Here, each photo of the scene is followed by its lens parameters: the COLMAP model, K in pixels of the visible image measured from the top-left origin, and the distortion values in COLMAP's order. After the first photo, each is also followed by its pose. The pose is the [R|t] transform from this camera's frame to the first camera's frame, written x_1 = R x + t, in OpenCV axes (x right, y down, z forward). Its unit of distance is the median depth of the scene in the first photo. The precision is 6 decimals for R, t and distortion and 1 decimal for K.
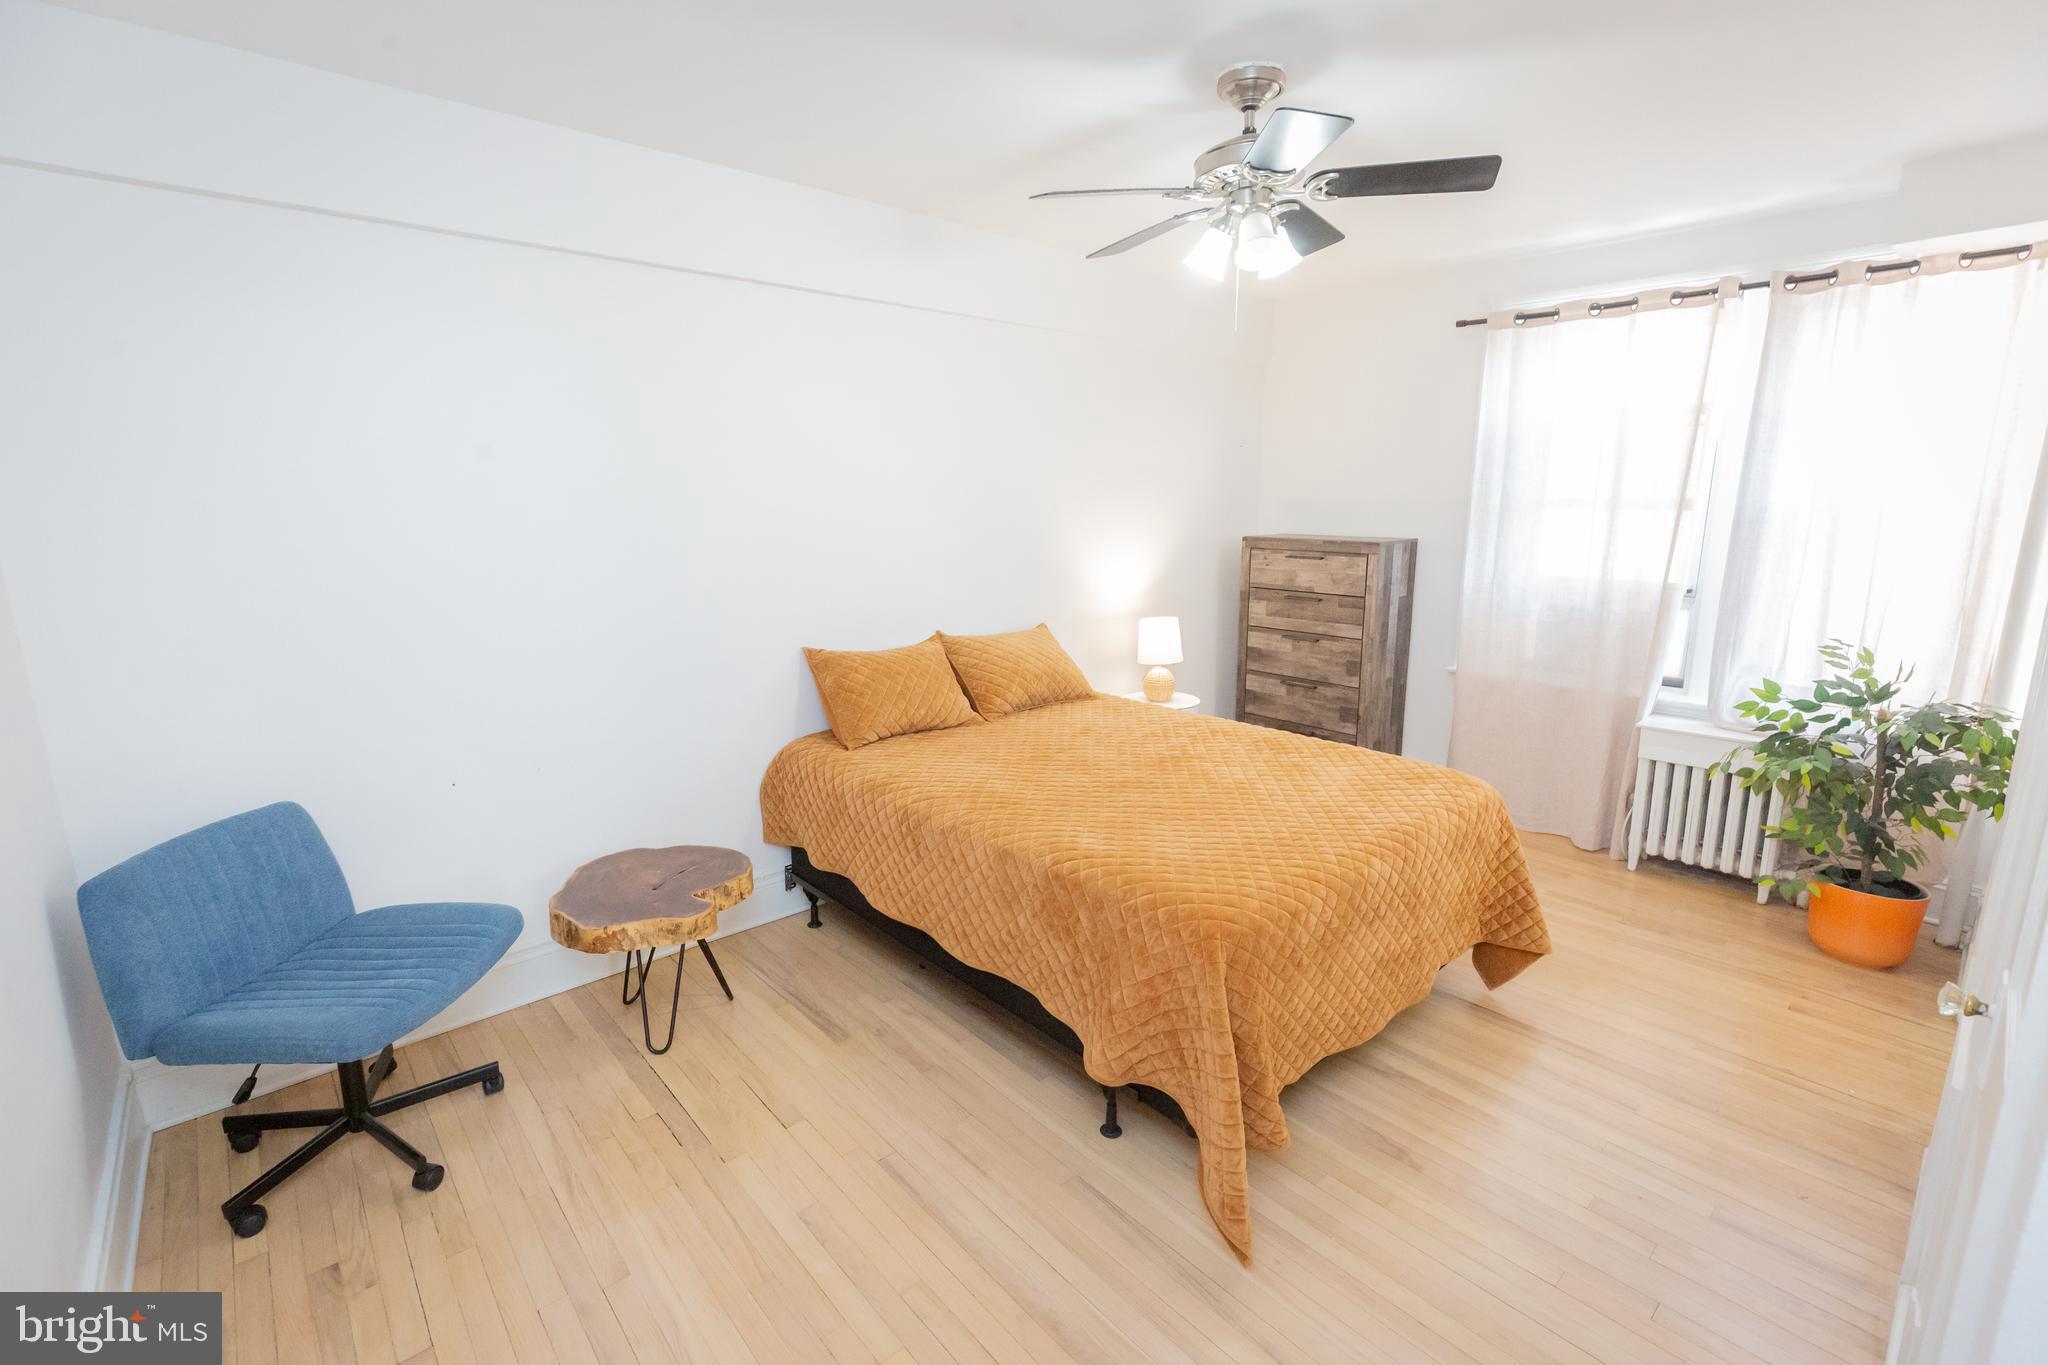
lens RADIAL K [[931.1, 0, 1012.7], [0, 931.1, 684.2], [0, 0, 1]] dist [-0.000033, 0.000481]
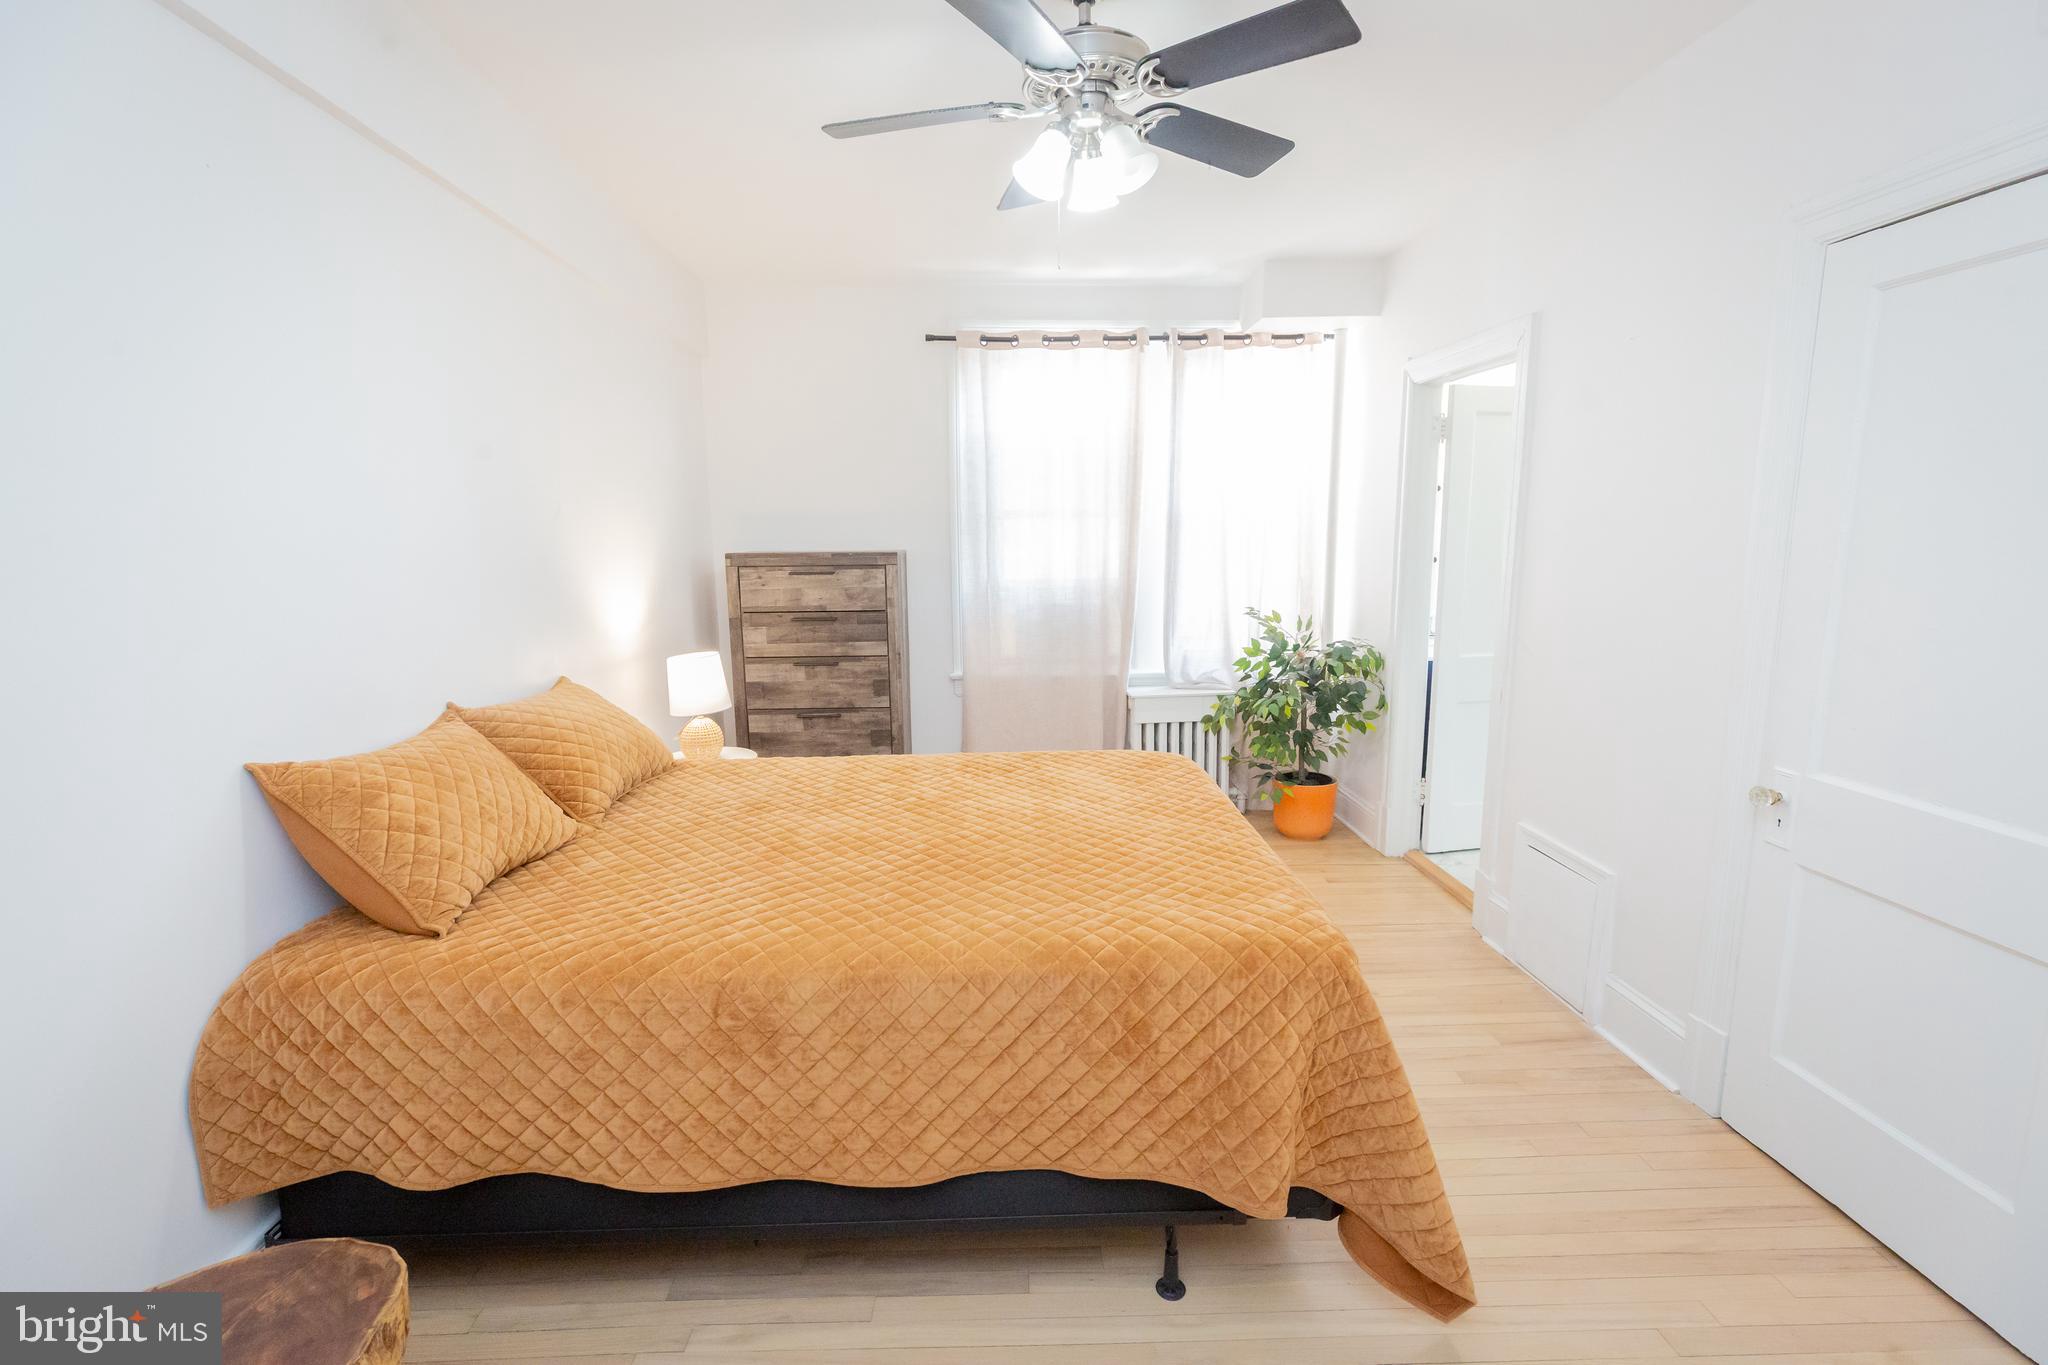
lens RADIAL K [[917.6, 0, 1020.0], [0, 917.6, 677.6], [0, 0, 1]] dist [-0.000079, 0.000181]
pose [[0.633998, -0.120836, 0.763836, -0.275493], [0.166979, 0.985808, 0.017356, -0.021462], [-0.755092, 0.116541, 0.645178, 0.326236]]
